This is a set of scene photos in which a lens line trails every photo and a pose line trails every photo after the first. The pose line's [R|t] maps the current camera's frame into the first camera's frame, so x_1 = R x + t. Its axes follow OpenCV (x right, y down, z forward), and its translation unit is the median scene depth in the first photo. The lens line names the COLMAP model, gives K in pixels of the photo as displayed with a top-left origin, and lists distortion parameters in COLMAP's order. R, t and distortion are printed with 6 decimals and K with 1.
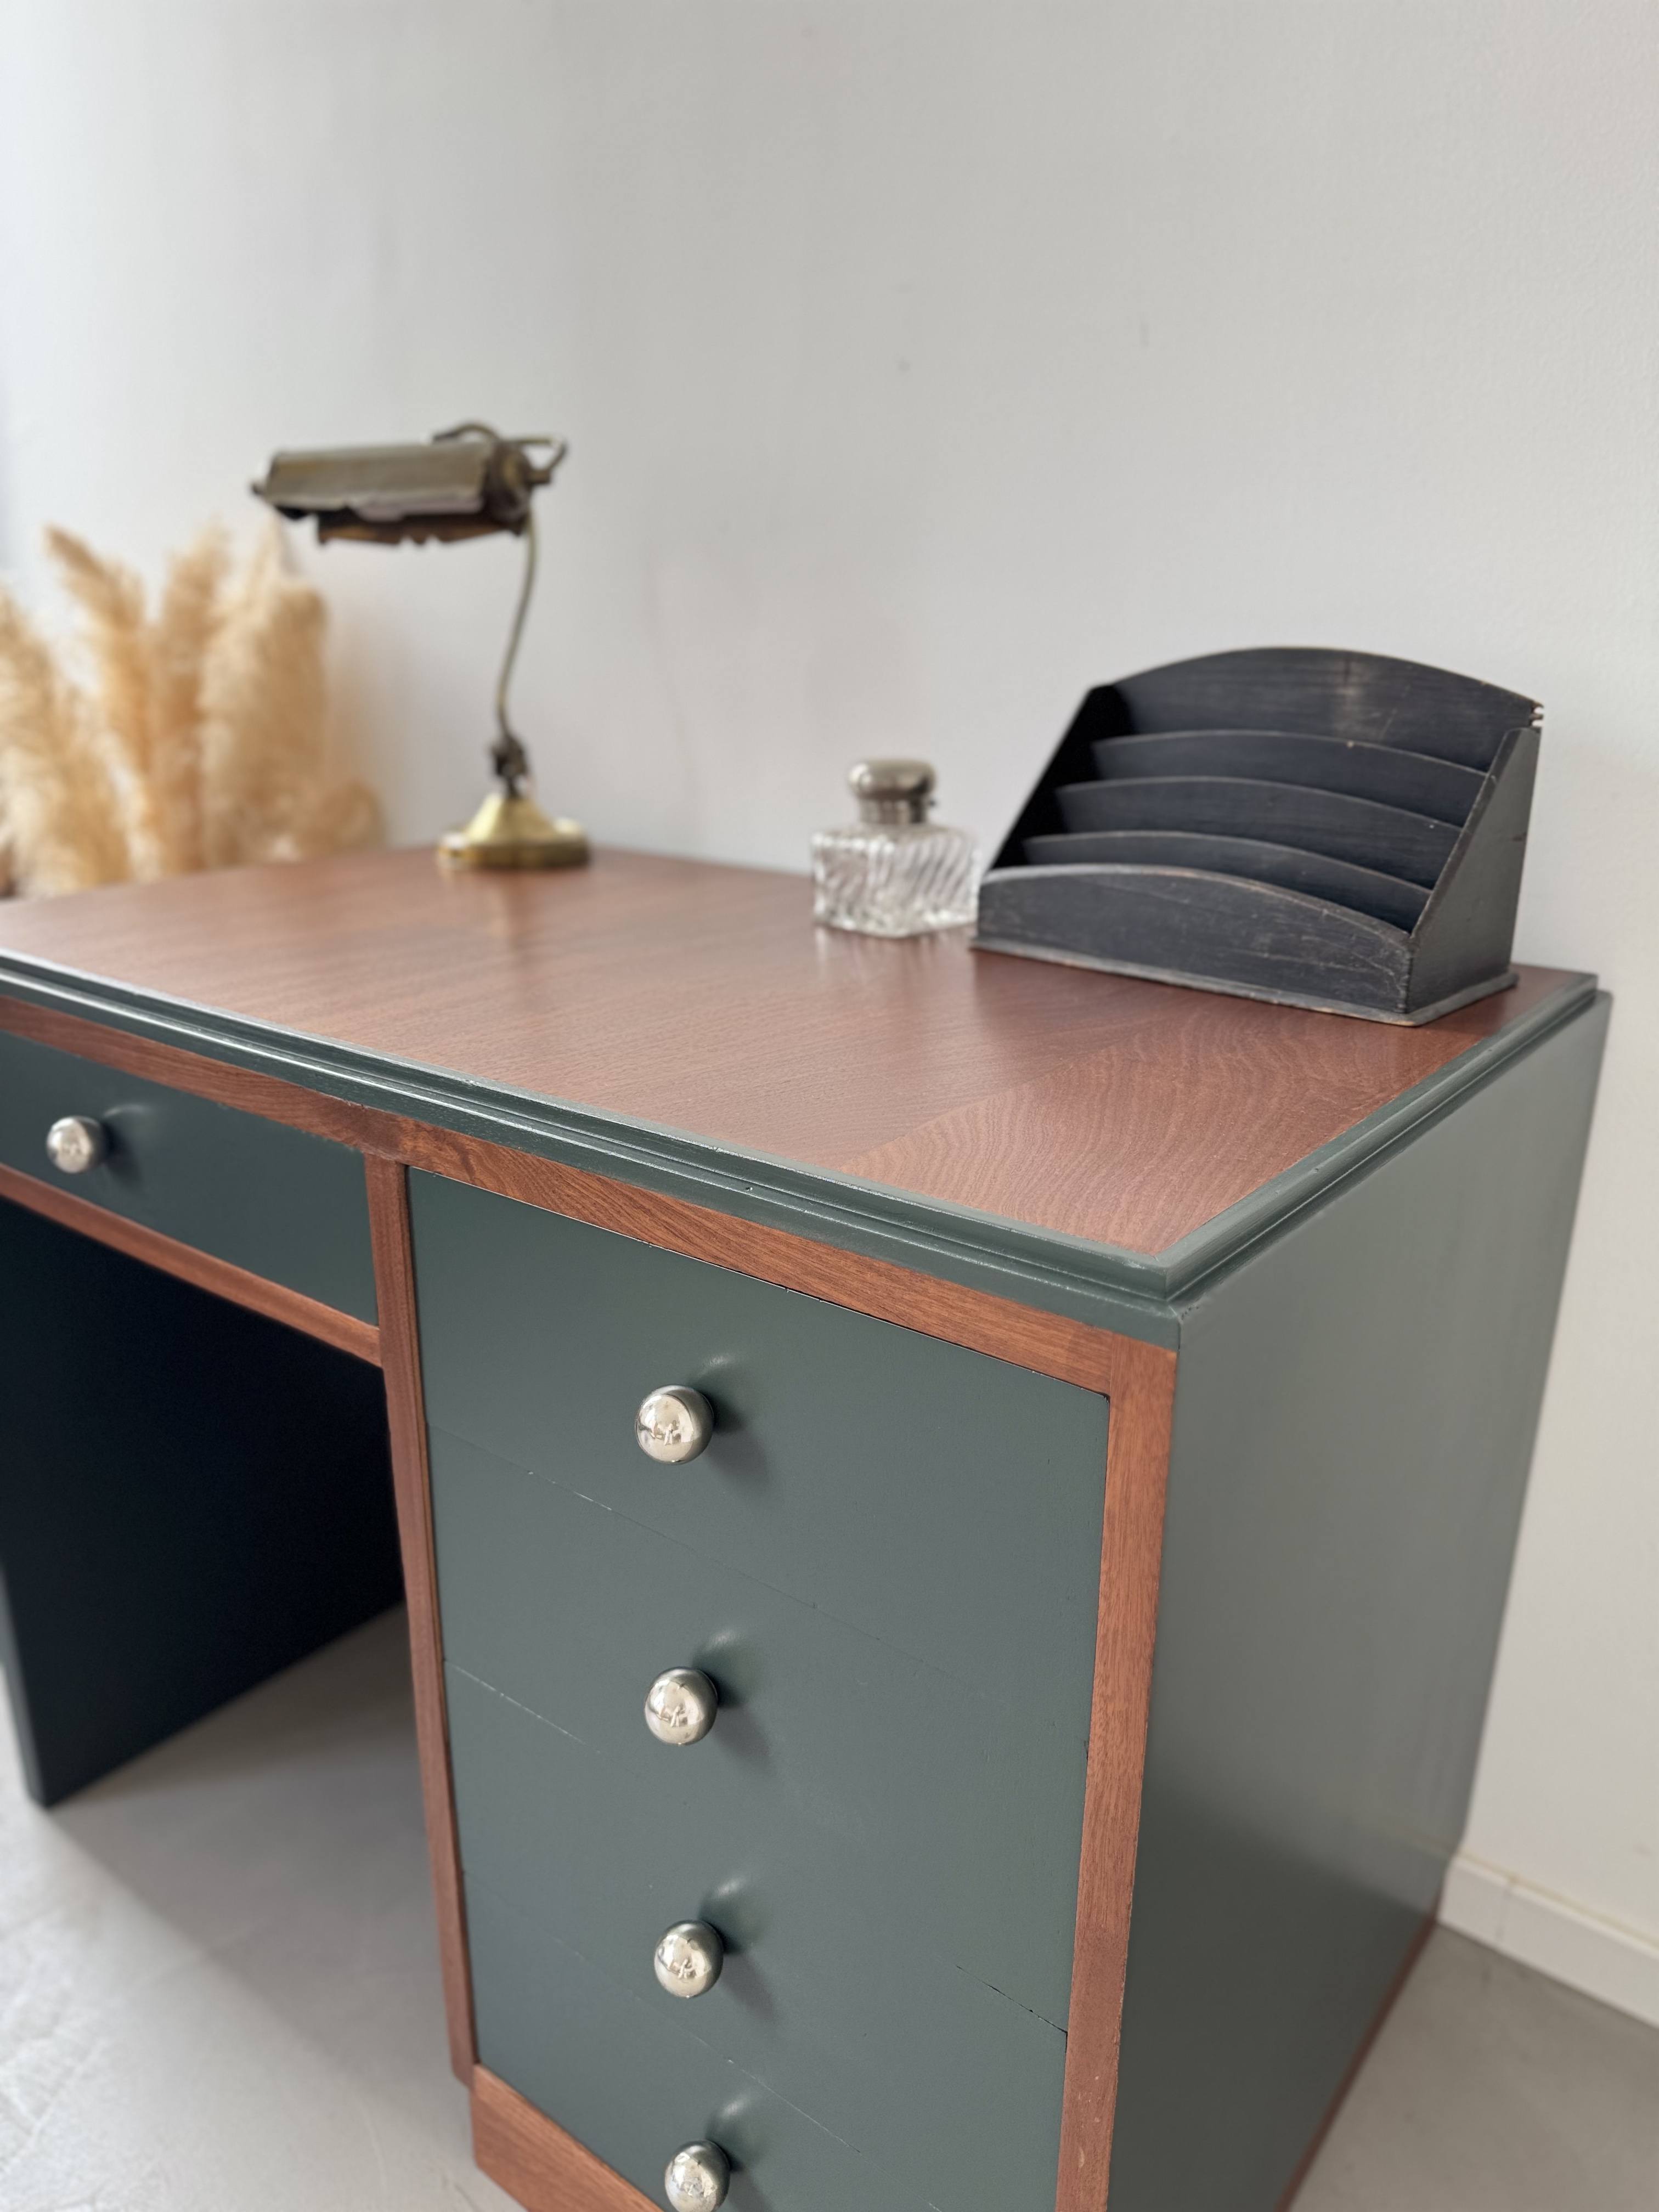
lens RADIAL K [[1582.8, 0, 836.2], [0, 1582.8, 1108.0], [0, 0, 1]] dist [0.105664, -0.204156]
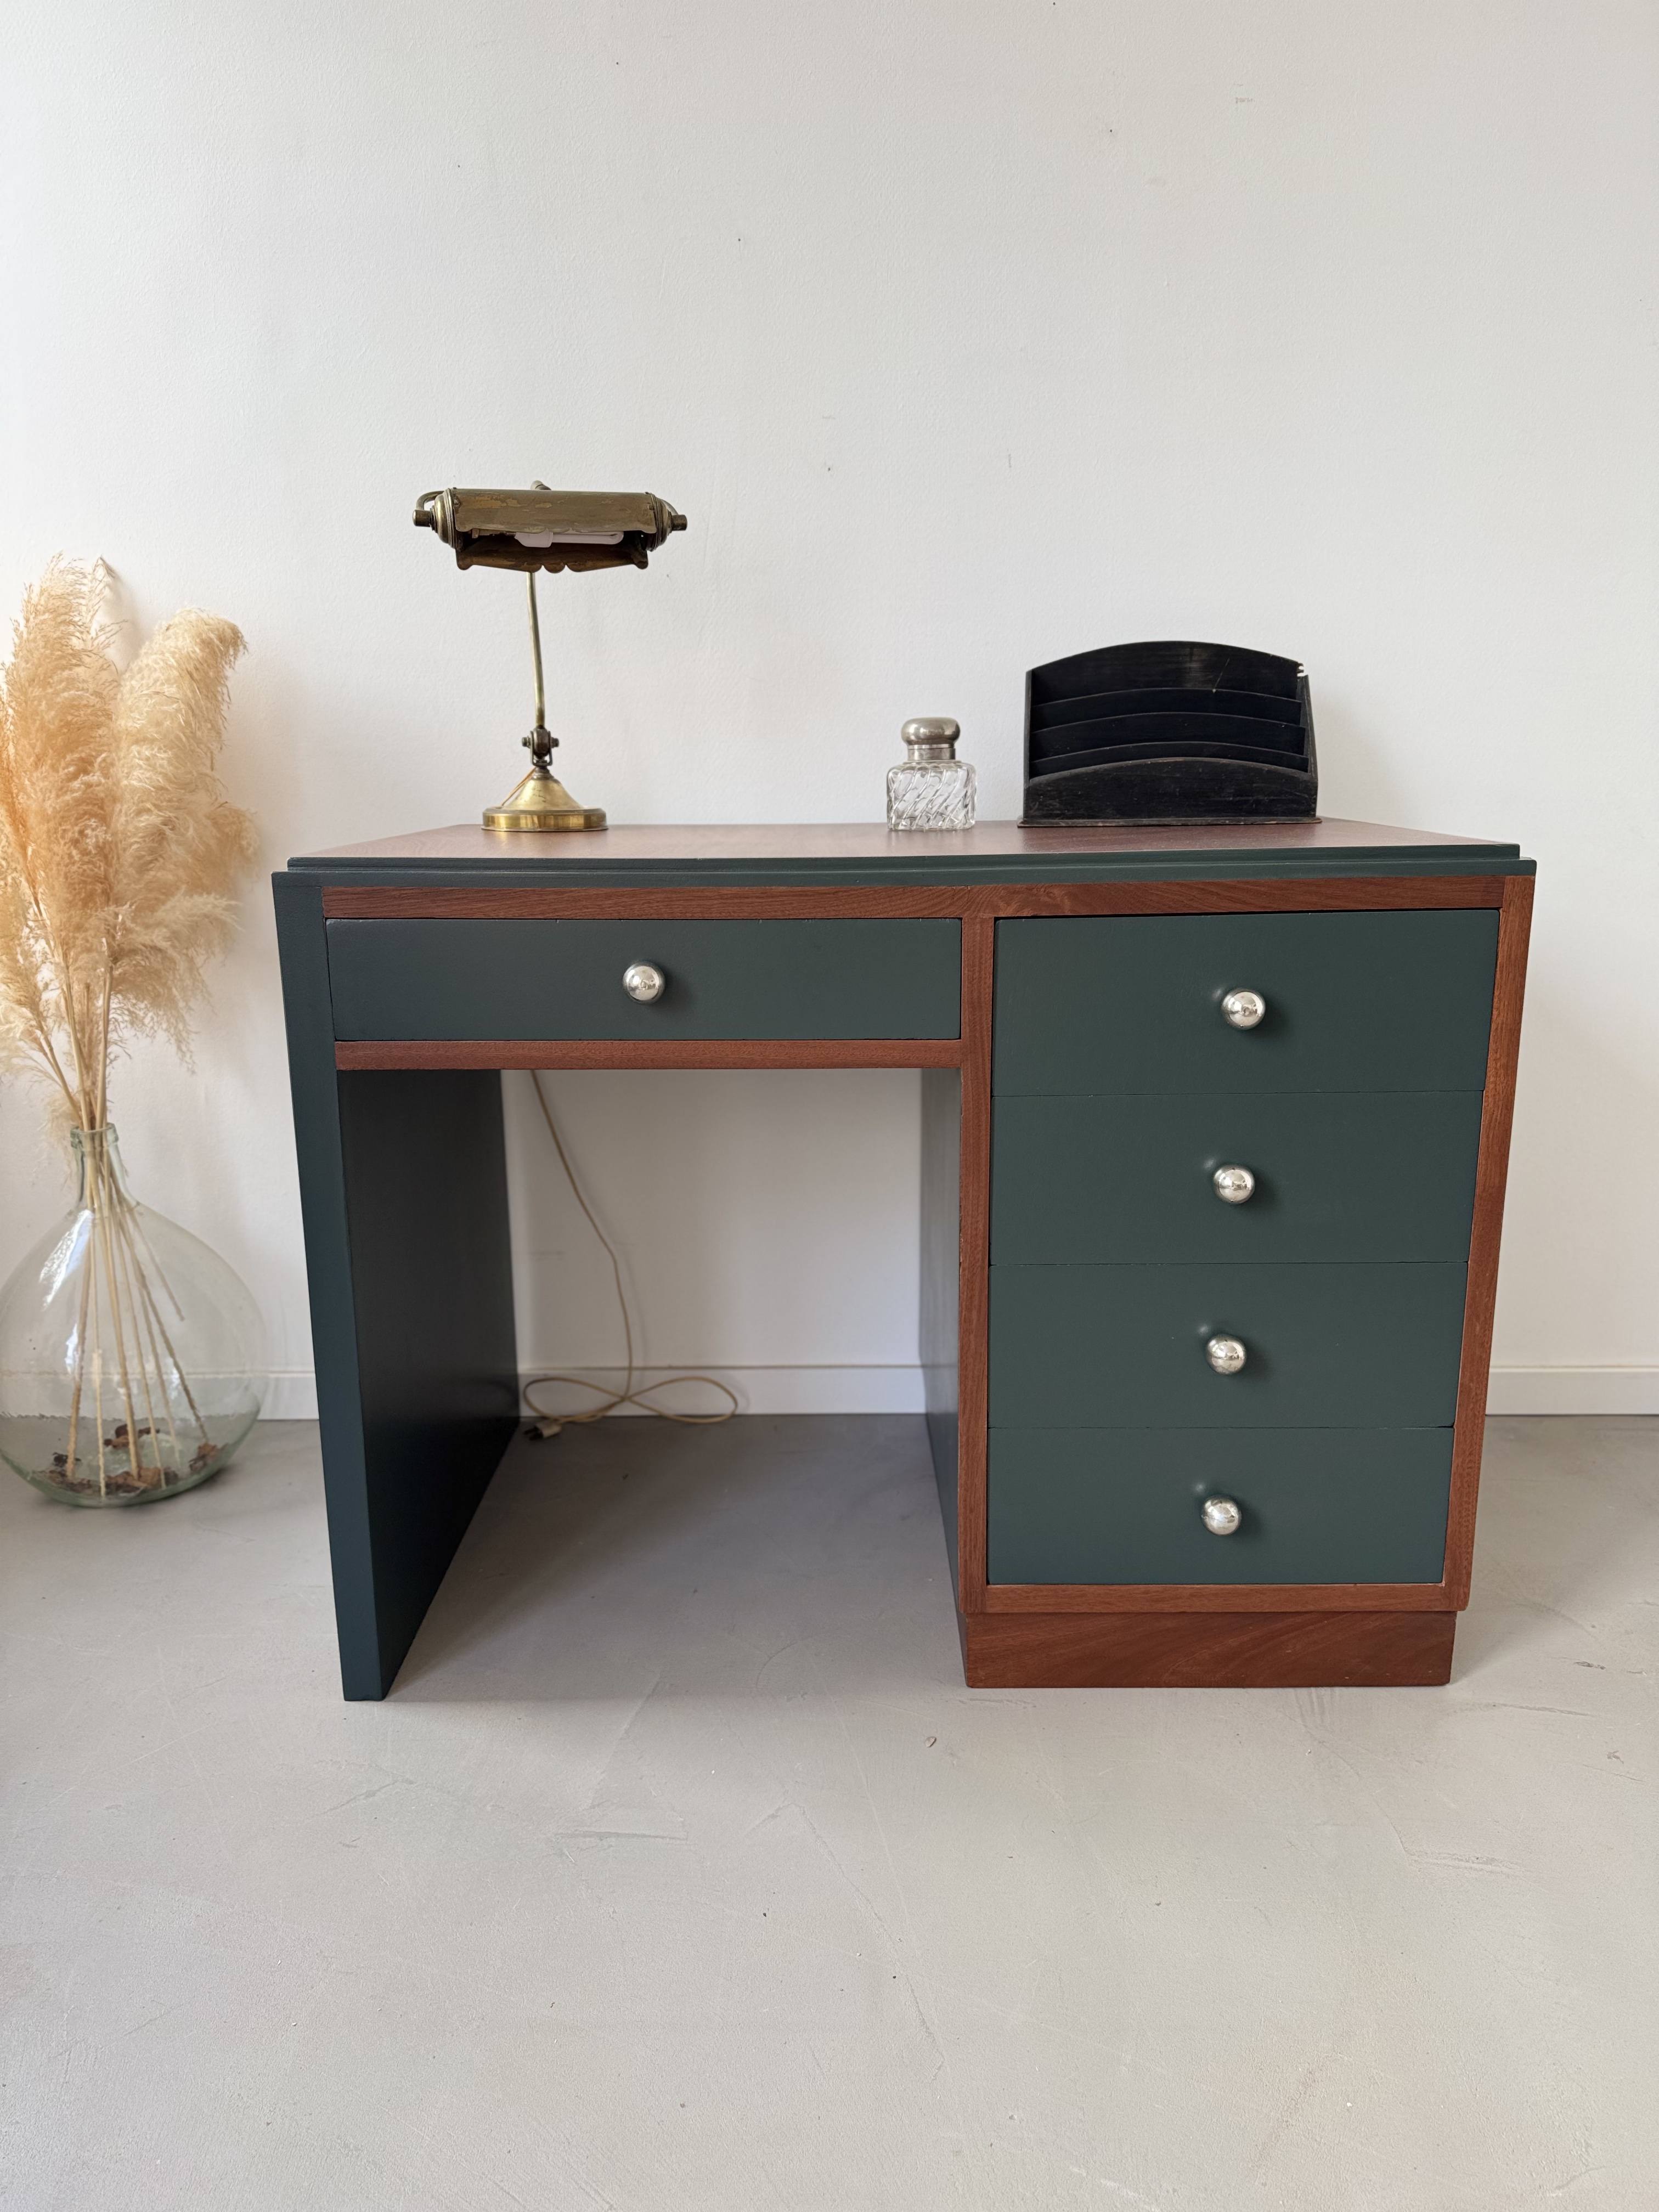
lens RADIAL K [[1568.1, 0, 818.7], [0, 1568.1, 1095.6], [0, 0, 1]] dist [0.158224, -0.179427]
pose [[0.798735, -0.142890, 0.584469, -1.285088], [0.198679, 0.979541, -0.032038, 0.211585], [-0.567934, 0.141712, 0.810783, -0.157696]]
